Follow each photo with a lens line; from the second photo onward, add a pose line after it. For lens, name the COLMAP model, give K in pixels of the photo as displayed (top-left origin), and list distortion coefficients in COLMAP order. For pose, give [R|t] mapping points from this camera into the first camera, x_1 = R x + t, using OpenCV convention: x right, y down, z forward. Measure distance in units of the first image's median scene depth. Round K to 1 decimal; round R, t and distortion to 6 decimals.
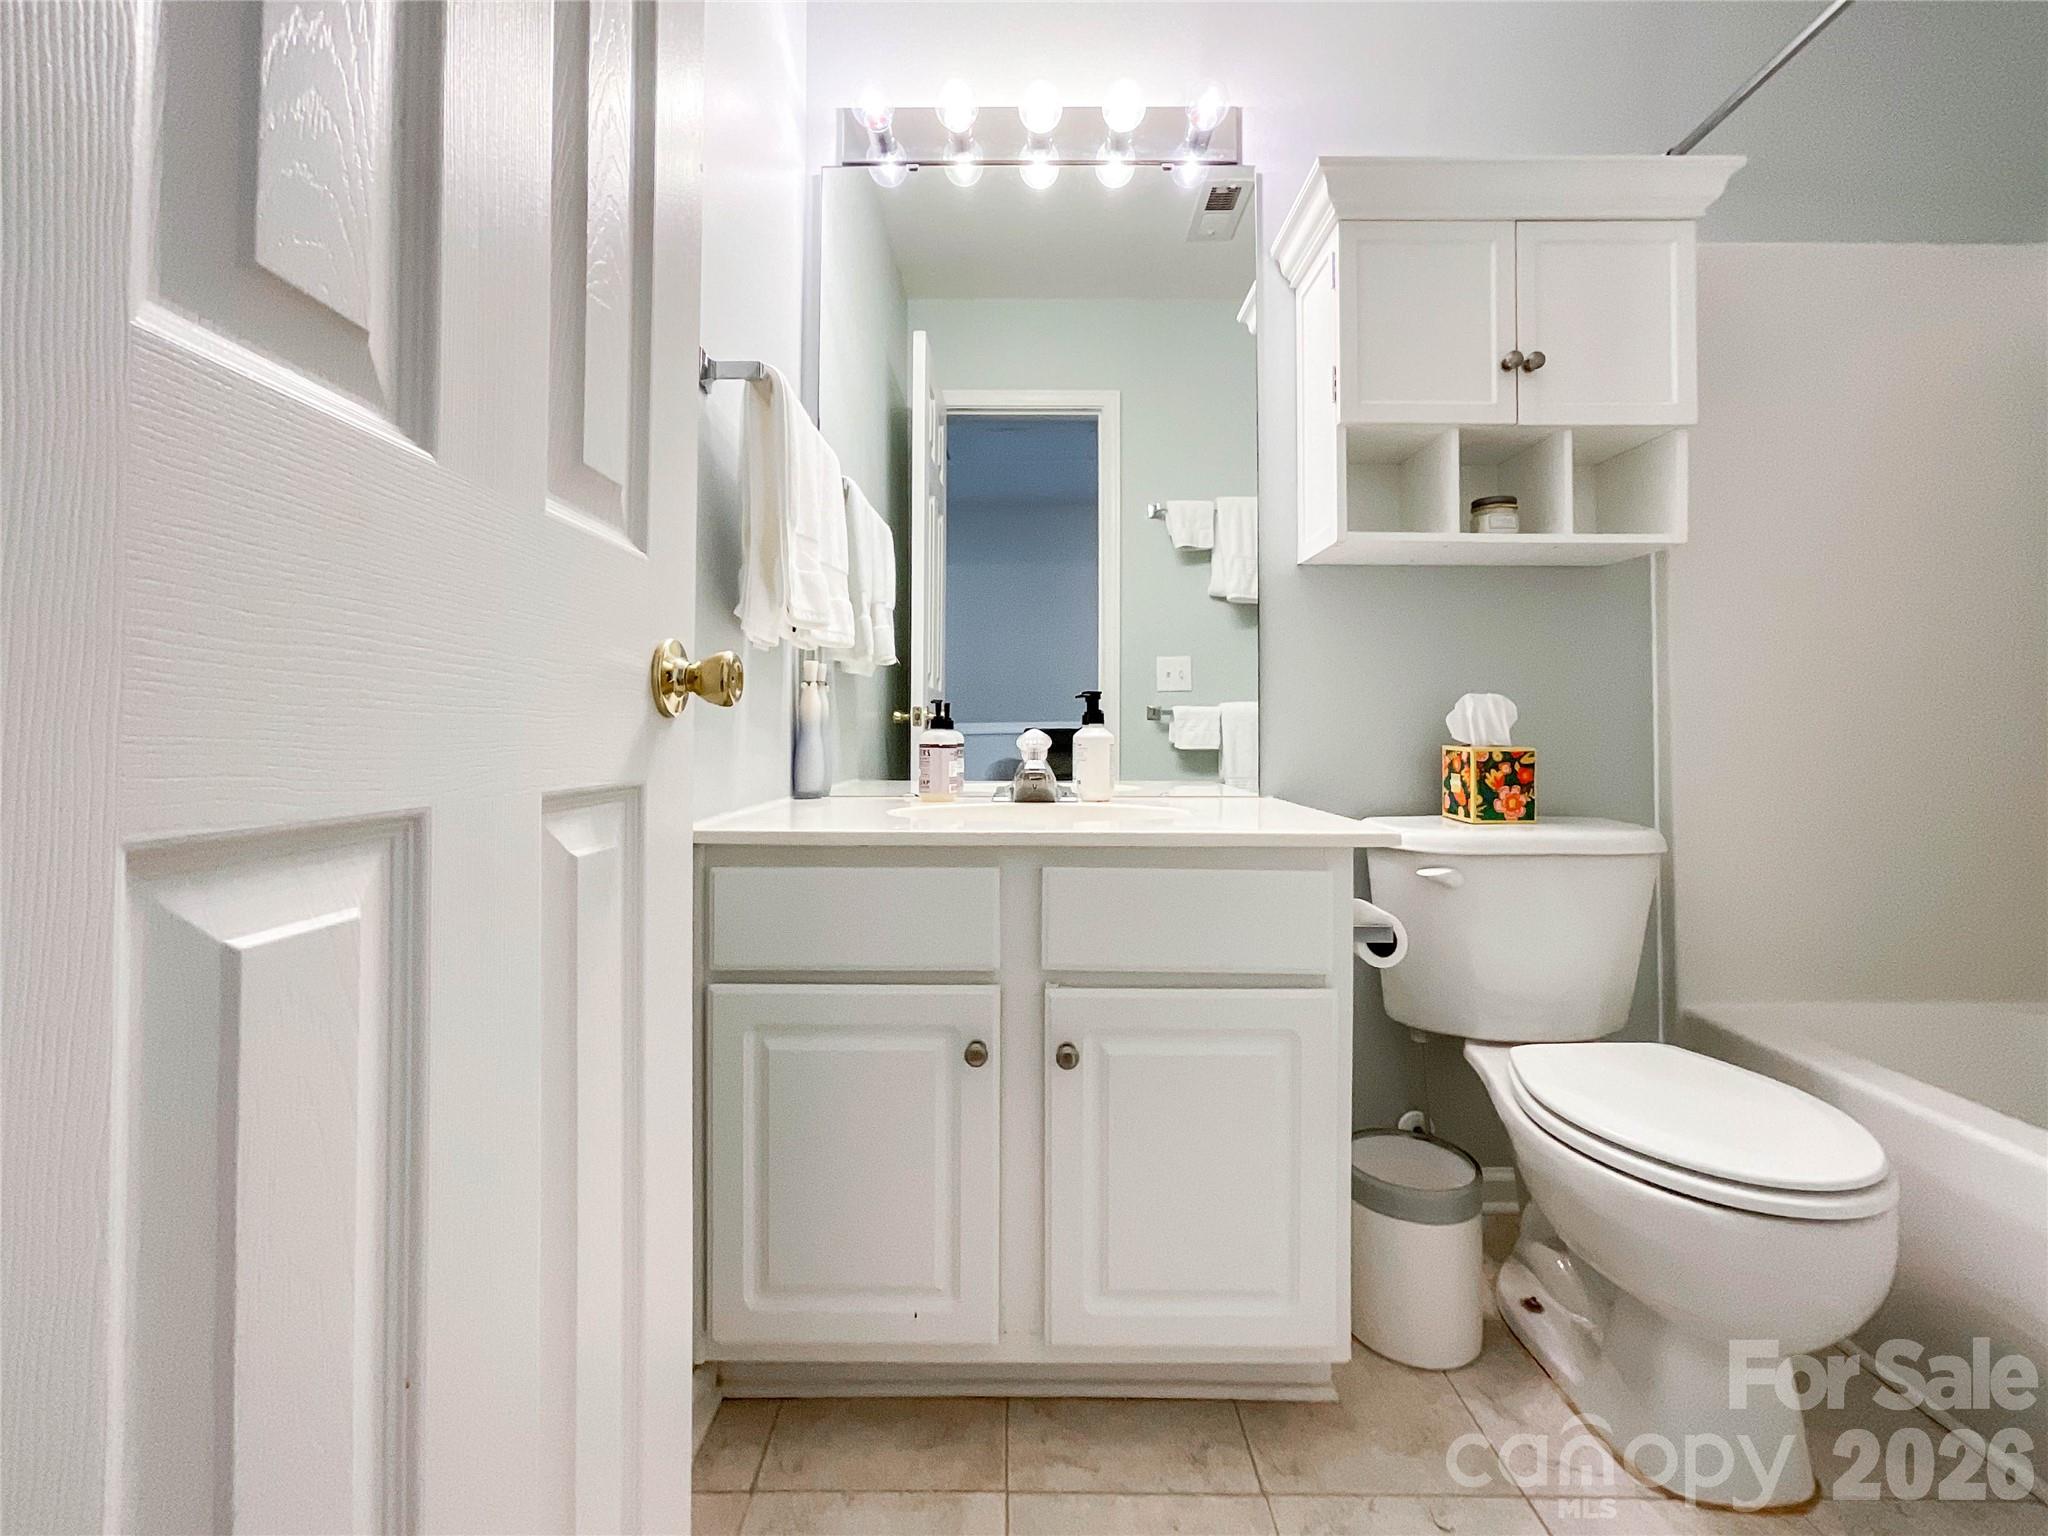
lens RADIAL K [[880.2, 0, 1026.8], [0, 880.2, 728.6], [0, 0, 1]] dist [0.001443, 0.000453]
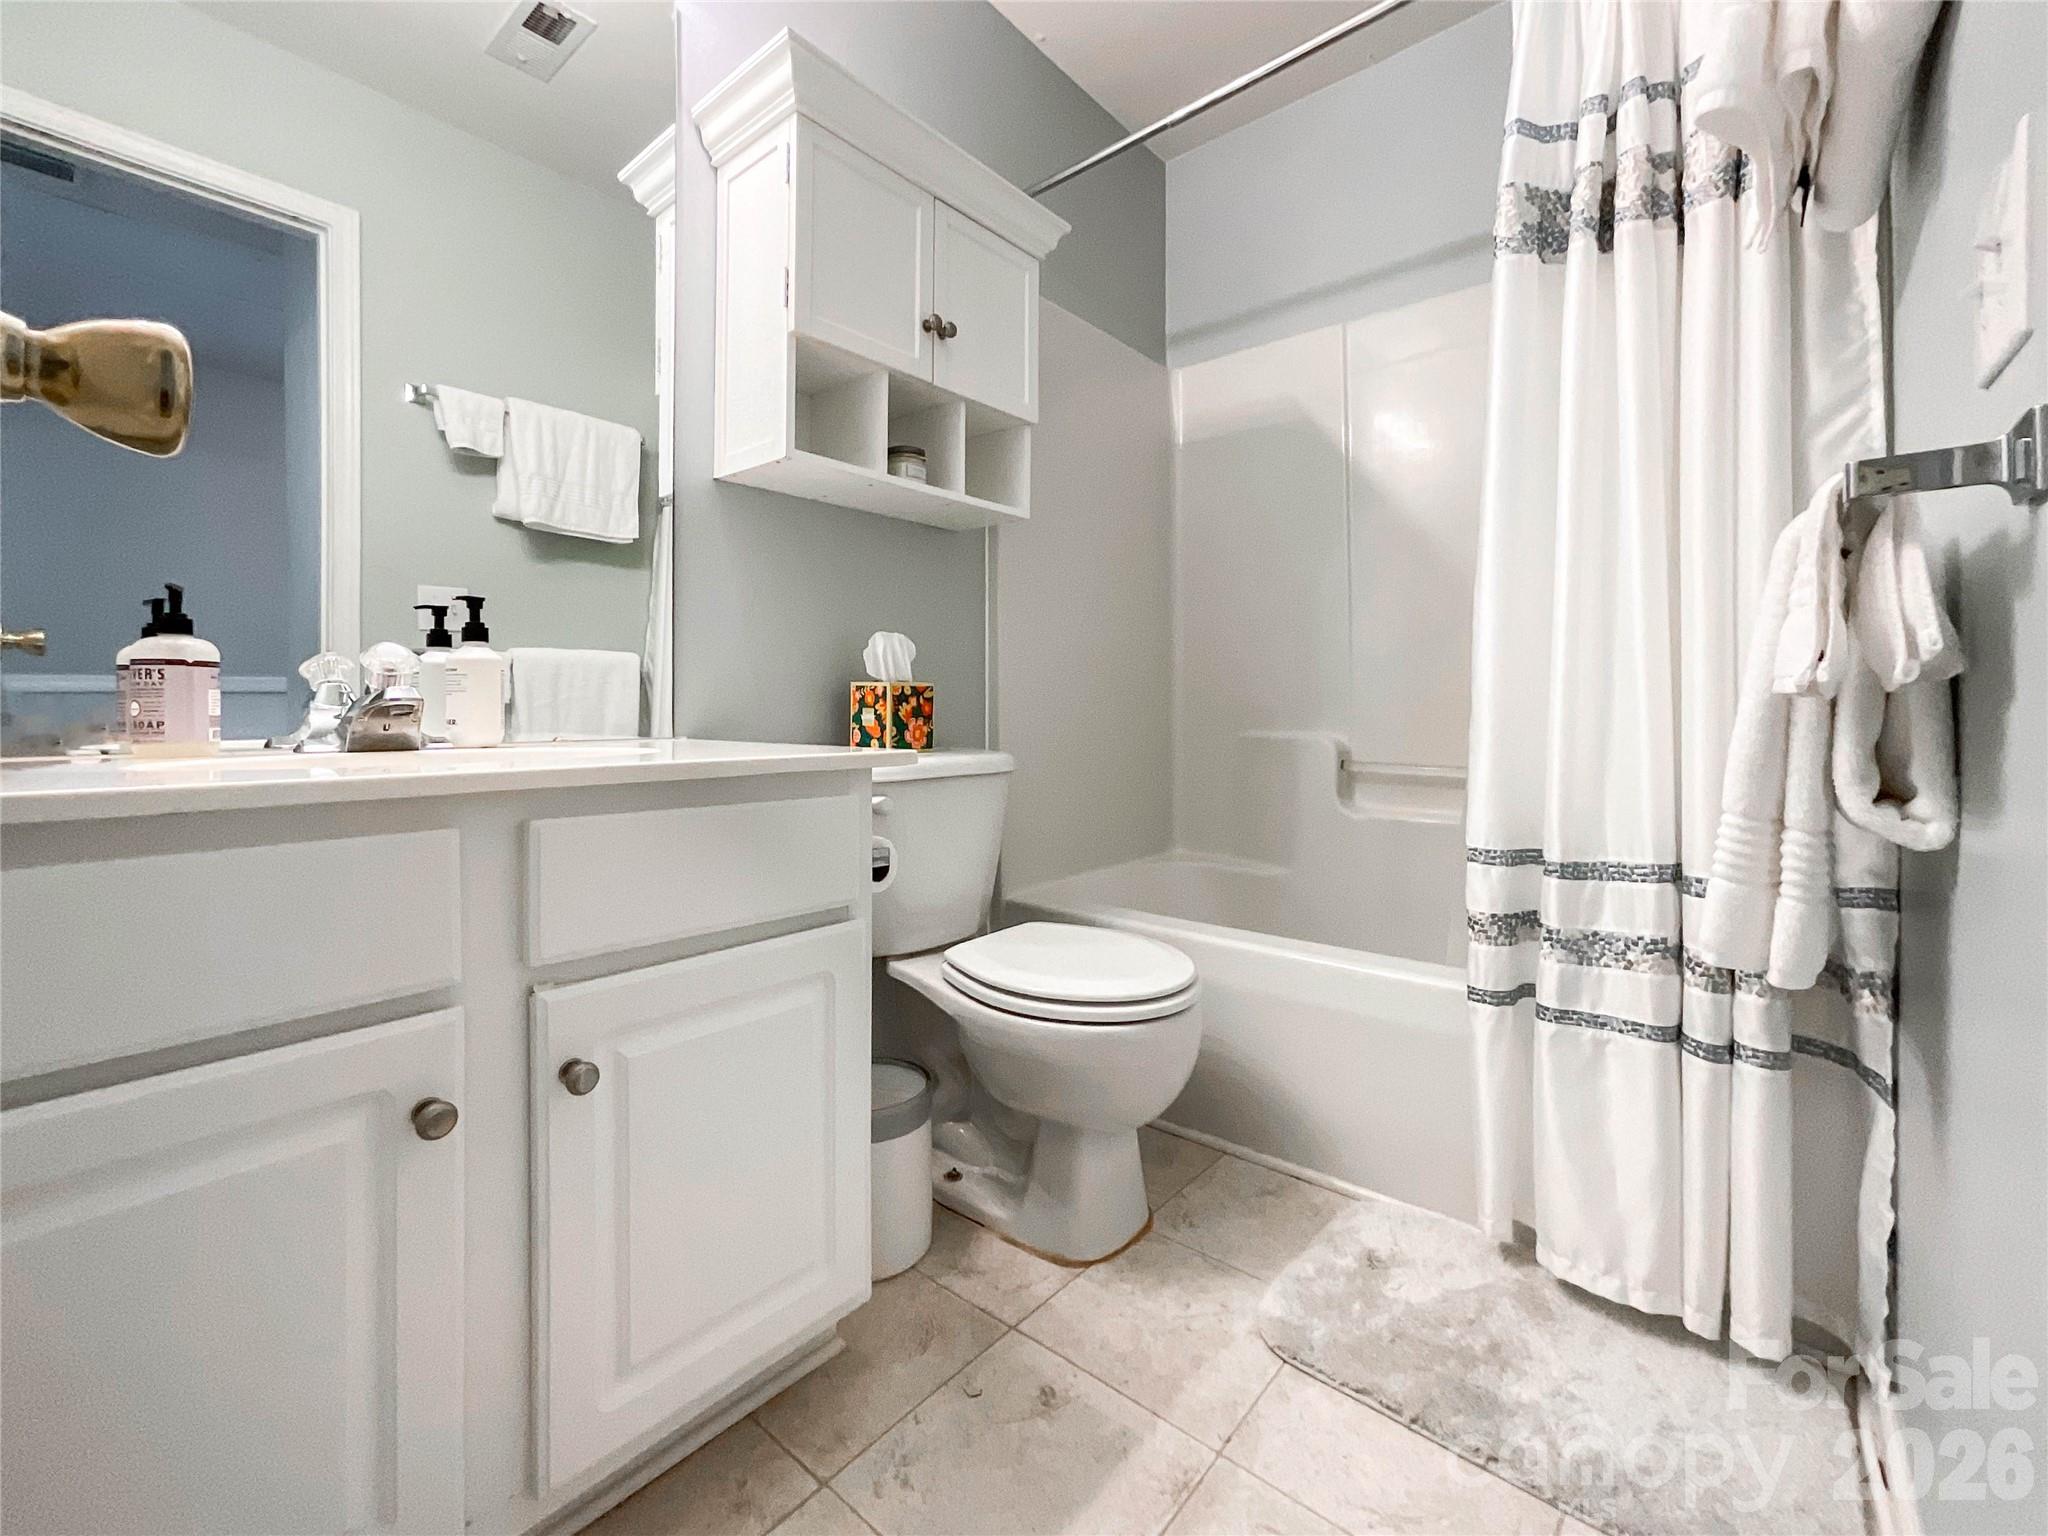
lens RADIAL K [[879.0, 0, 1020.3], [0, 879.0, 722.9], [0, 0, 1]] dist [-0.007214, 0.000473]
pose [[0.647695, -0.012801, 0.761792, -0.196049], [-0.000631, 0.999849, 0.017337, 0.052552], [-0.761900, -0.011710, 0.647589, 0.197743]]
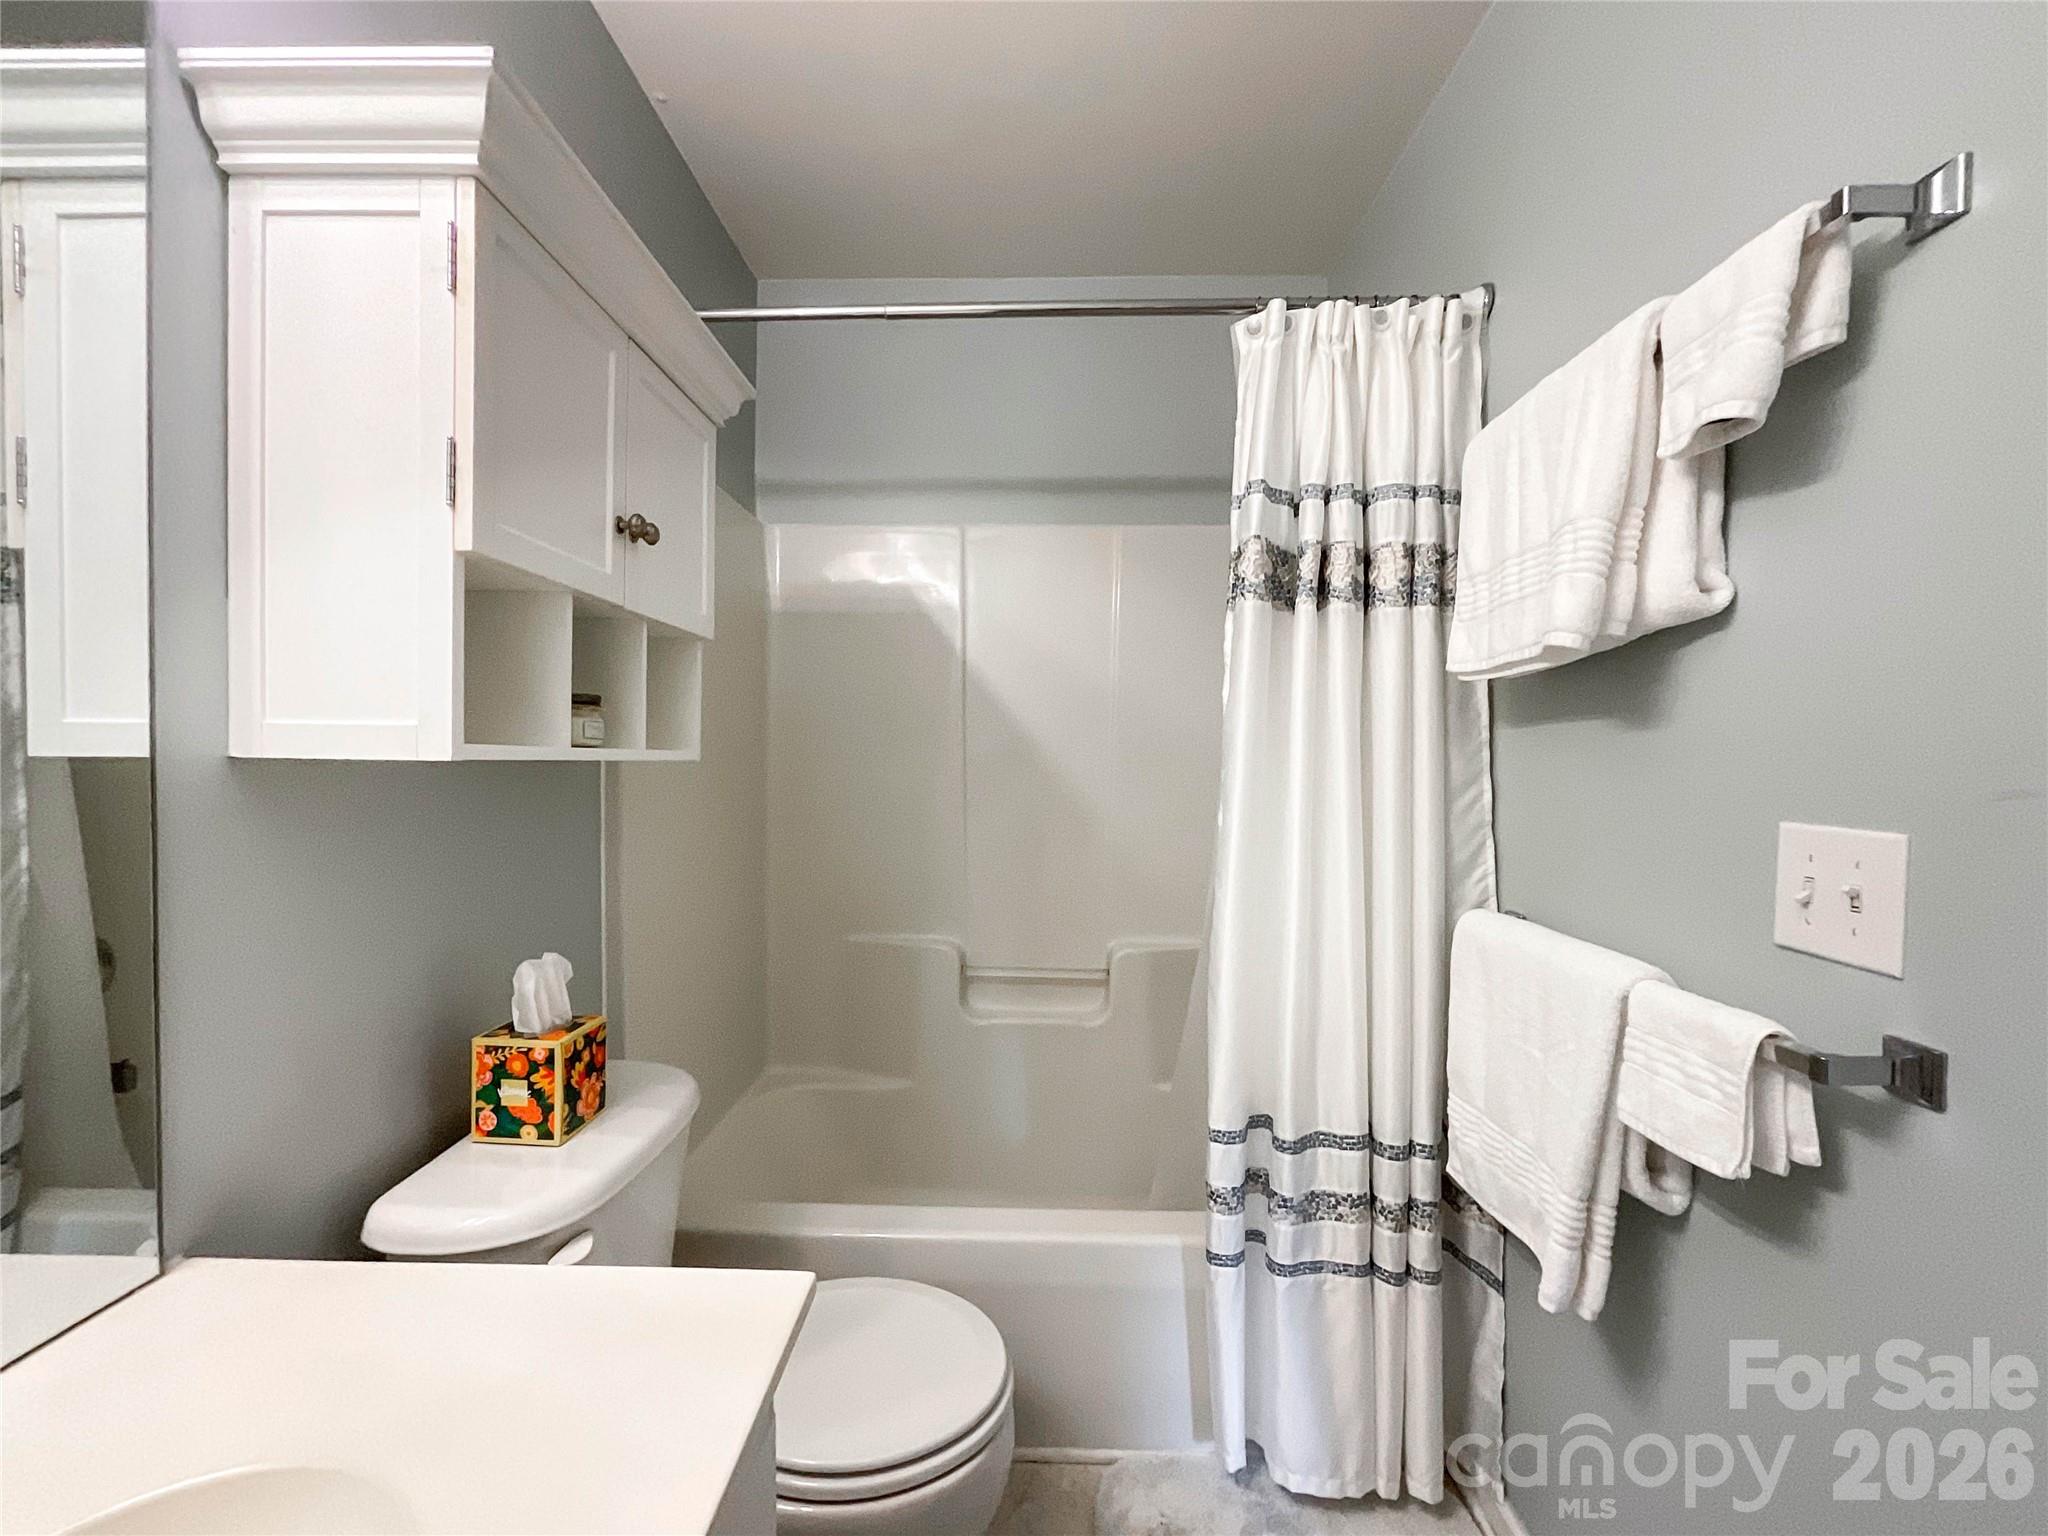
lens RADIAL K [[890.8, 0, 1021.9], [0, 890.8, 770.6], [0, 0, 1]] dist [-0.051514, 0.035239]
pose [[0.010130, -0.028223, 0.999550, -0.194672], [-0.011524, 0.999532, 0.028339, -0.223171], [-0.999882, -0.011806, 0.009800, 0.623834]]
